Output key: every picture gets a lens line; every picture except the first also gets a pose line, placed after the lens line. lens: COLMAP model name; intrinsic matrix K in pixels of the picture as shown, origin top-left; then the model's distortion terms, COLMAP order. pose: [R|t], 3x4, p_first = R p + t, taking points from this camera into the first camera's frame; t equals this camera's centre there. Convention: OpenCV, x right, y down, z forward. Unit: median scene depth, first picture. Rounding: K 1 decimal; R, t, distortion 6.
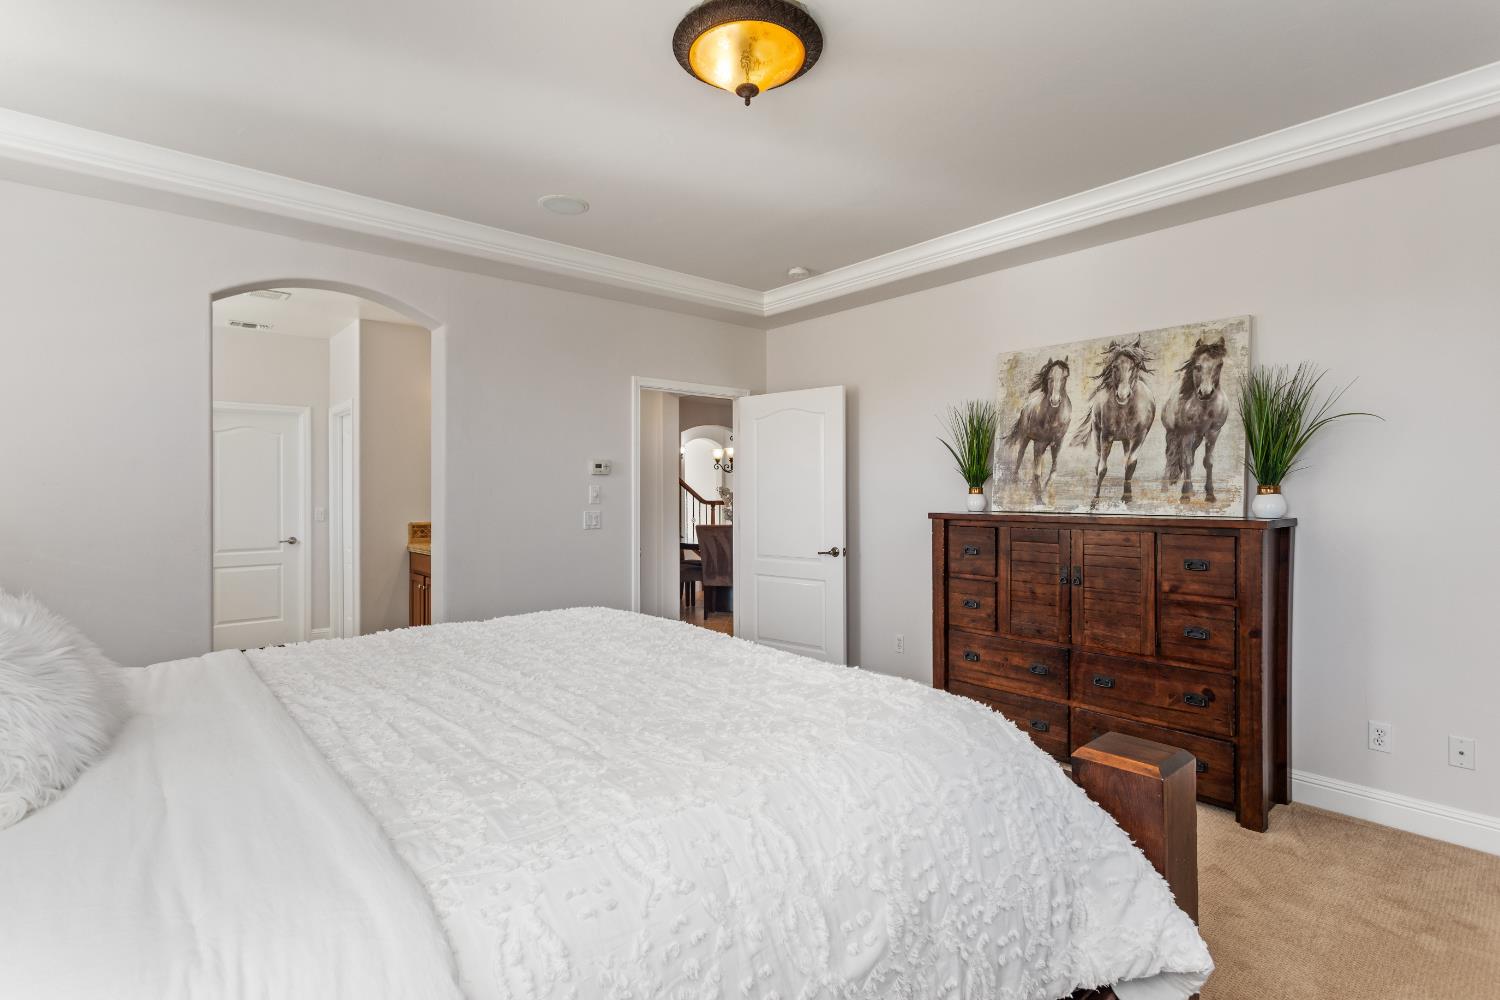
lens RADIAL K [[714.2, 0, 744.6], [0, 714.2, 502.0], [0, 0, 1]] dist [-0.000980, 0.000662]
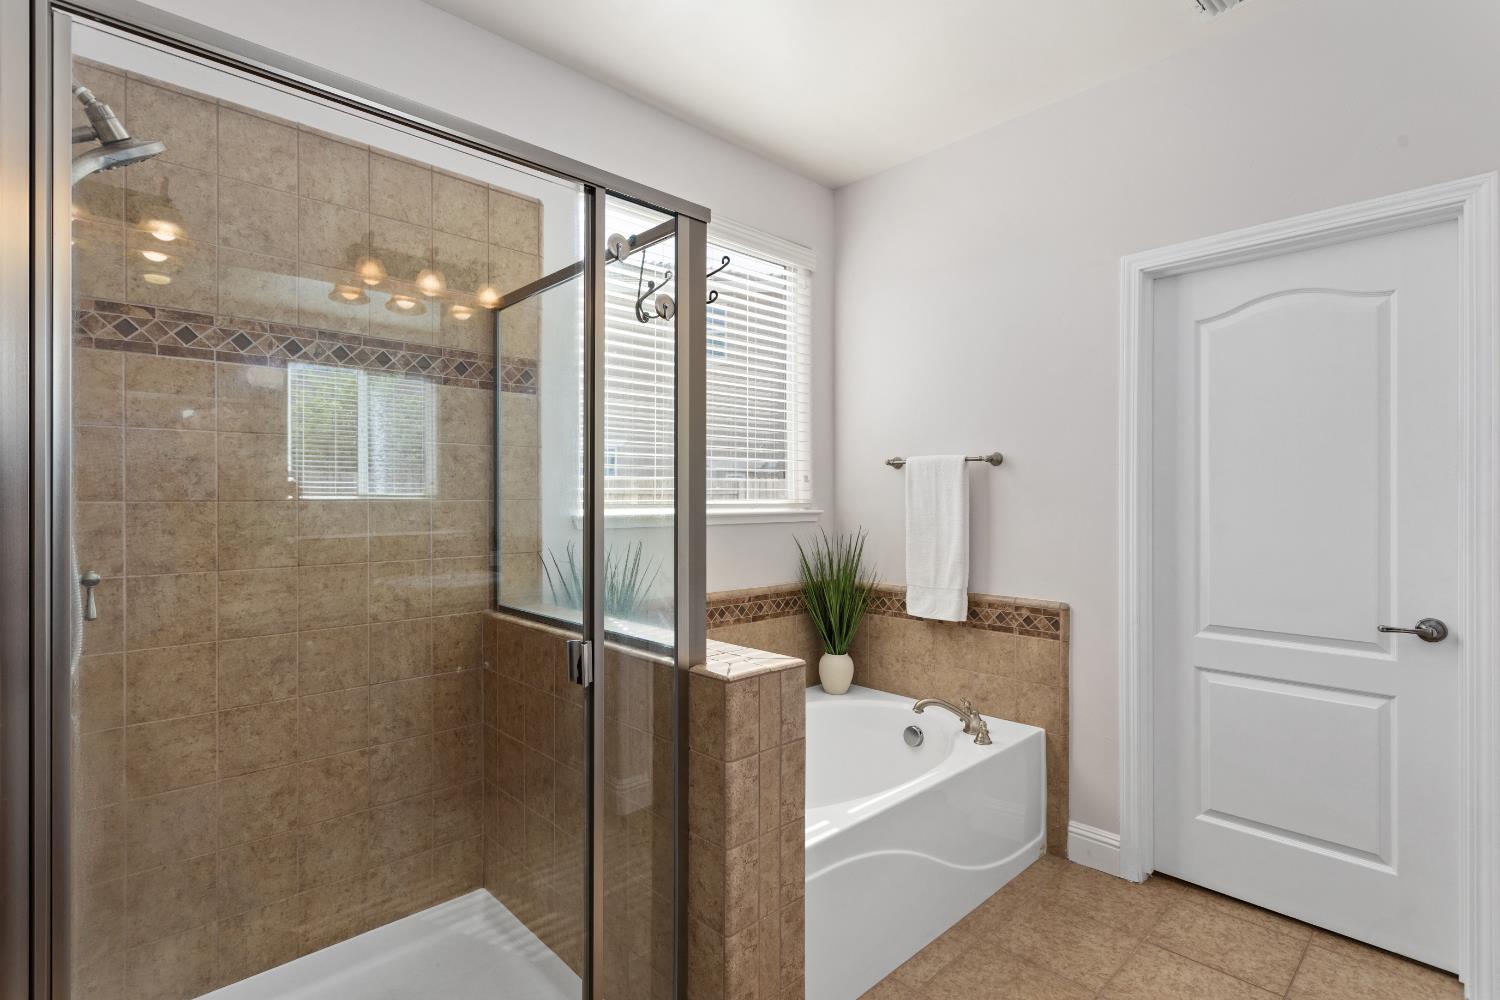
lens RADIAL K [[714.2, 0, 745.5], [0, 714.2, 503.0], [0, 0, 1]] dist [-0.000980, 0.000662]
pose [[0.047317, 0.007784, -0.998850, -0.341043], [-0.005895, 0.999954, 0.007513, -0.001653], [0.998863, 0.005533, 0.047361, 0.691292]]
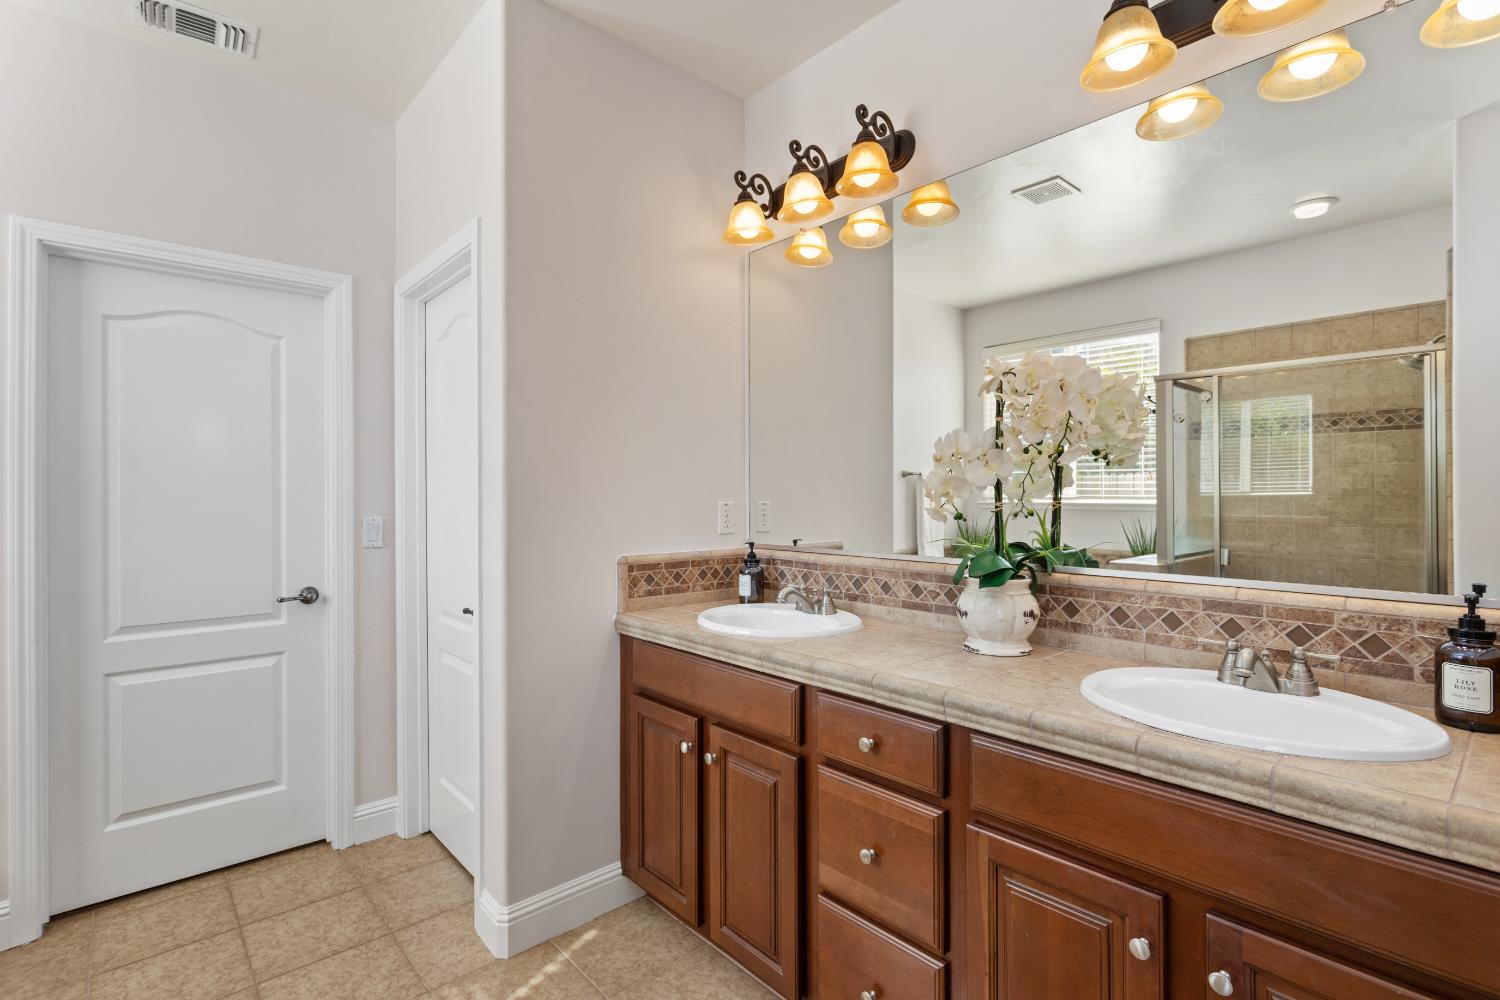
lens RADIAL K [[714.2, 0, 752.0], [0, 714.2, 496.0], [0, 0, 1]] dist [-0.000980, 0.000662]
pose [[0.999888, -0.000240, 0.014997, -0.382126], [0.000217, 0.999999, 0.001536, -0.004641], [-0.014997, -0.001533, 0.999886, 0.580888]]
